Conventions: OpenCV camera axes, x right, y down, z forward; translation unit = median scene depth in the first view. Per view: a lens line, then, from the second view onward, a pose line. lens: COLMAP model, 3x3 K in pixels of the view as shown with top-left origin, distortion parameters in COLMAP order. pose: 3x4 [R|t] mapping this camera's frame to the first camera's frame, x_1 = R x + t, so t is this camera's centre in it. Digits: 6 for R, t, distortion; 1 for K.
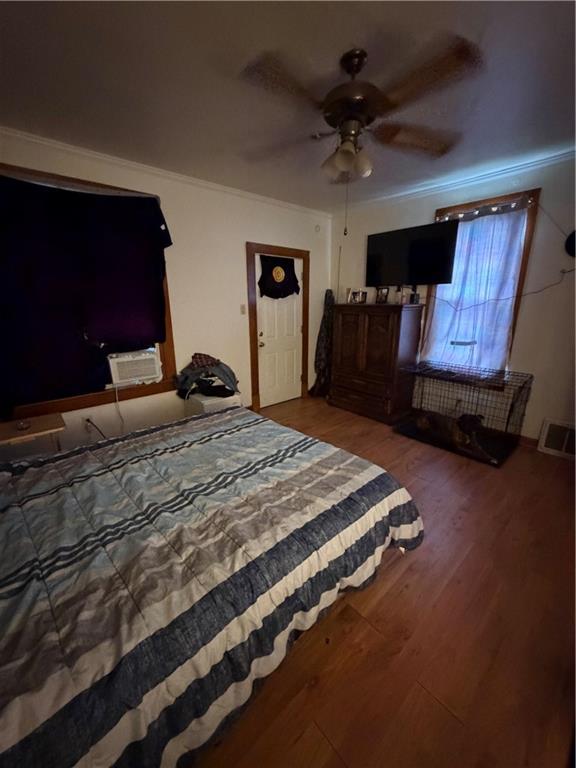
lens RADIAL K [[304.6, 0, 287.0], [0, 304.6, 382.6], [0, 0, 1]] dist [-0.000327, 0.000425]
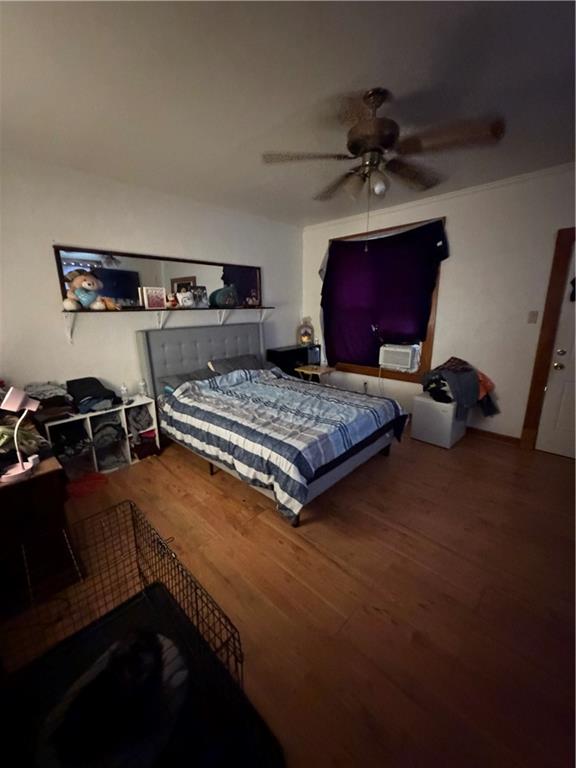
lens RADIAL K [[304.6, 0, 287.0], [0, 304.6, 382.7], [0, 0, 1]] dist [-0.000327, 0.000425]
pose [[0.072239, 0.247207, -0.966266, 0.797151], [-0.244591, 0.943605, 0.223124, -0.125879], [0.966932, 0.220221, 0.128630, 0.399720]]
